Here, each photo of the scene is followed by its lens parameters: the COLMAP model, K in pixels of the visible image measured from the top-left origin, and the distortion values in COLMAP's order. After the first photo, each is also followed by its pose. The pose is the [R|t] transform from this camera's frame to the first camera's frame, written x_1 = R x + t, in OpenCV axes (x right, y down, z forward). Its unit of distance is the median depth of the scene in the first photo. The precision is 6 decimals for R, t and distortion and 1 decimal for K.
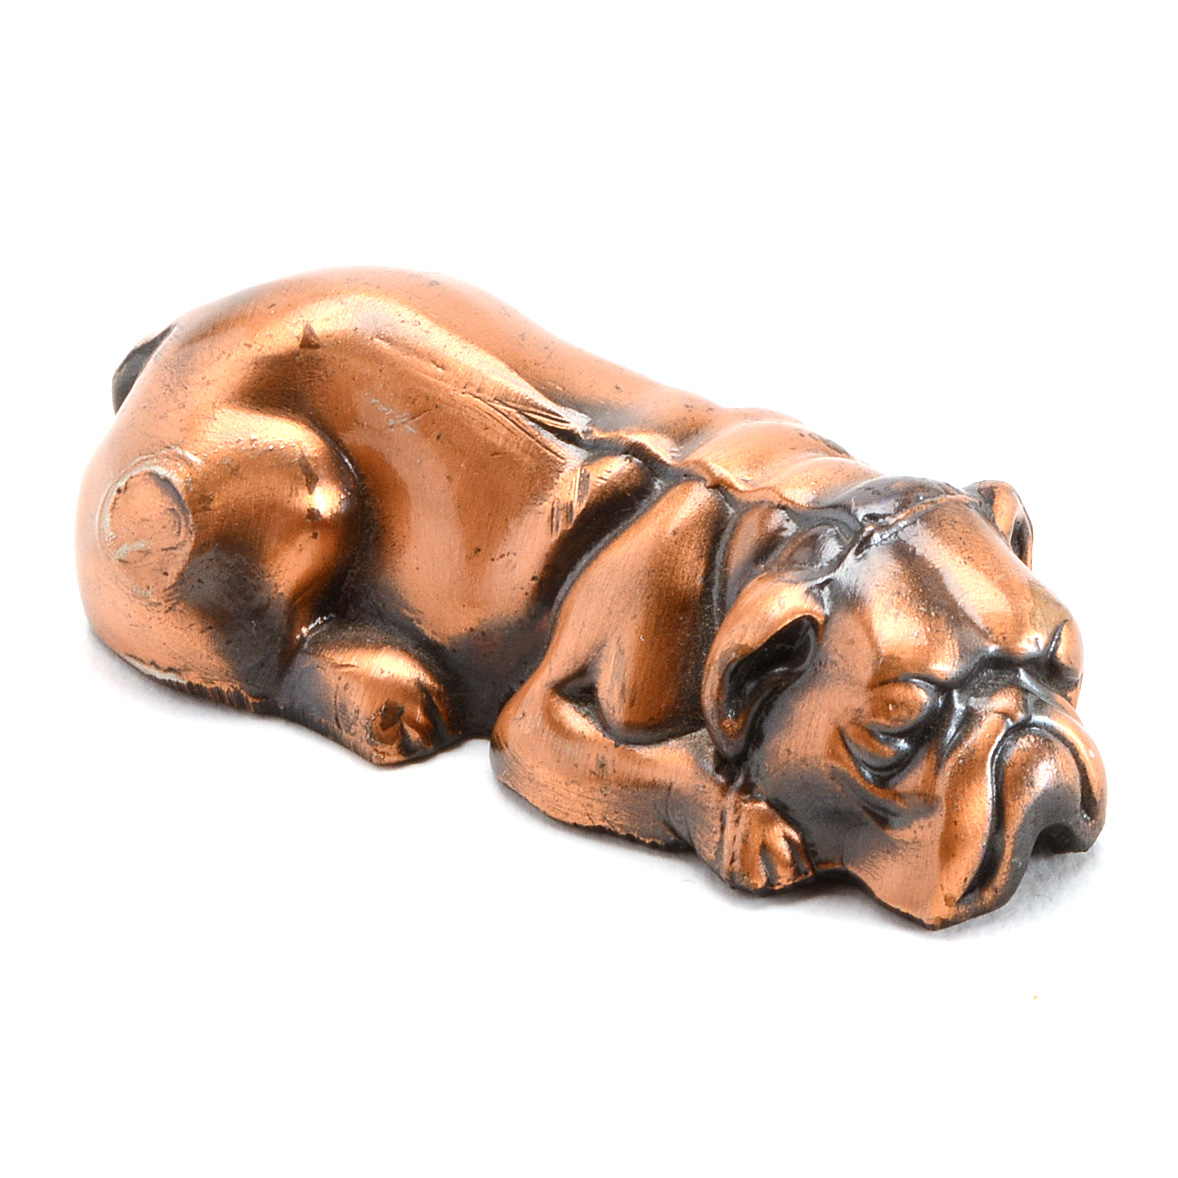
lens RADIAL K [[3648.0, 0, 588.6], [0, 3648.0, 587.6], [0, 0, 1]] dist [0.236914, 0.000000]
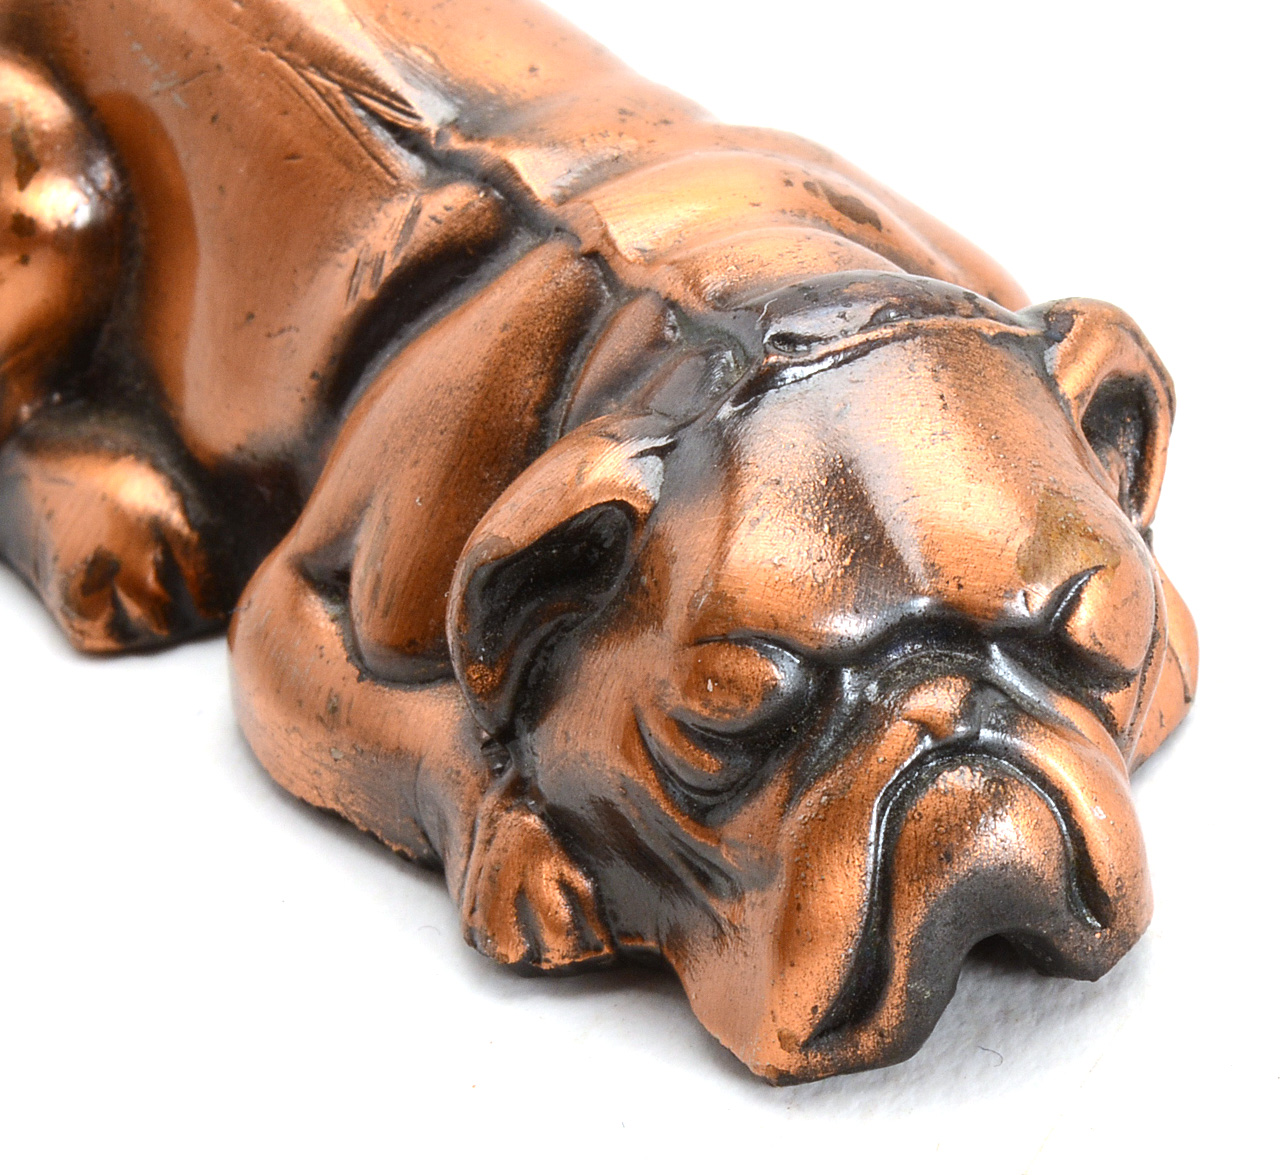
lens RADIAL K [[4491.5, 0, 641.6], [0, 4491.5, 588.8], [0, 0, 1]] dist [0.186778, 0.000000]
pose [[0.968168, 0.128940, -0.214536, 0.204280], [-0.115561, 0.990553, 0.073834, -0.029177], [0.222030, -0.046691, 0.973921, 0.314626]]
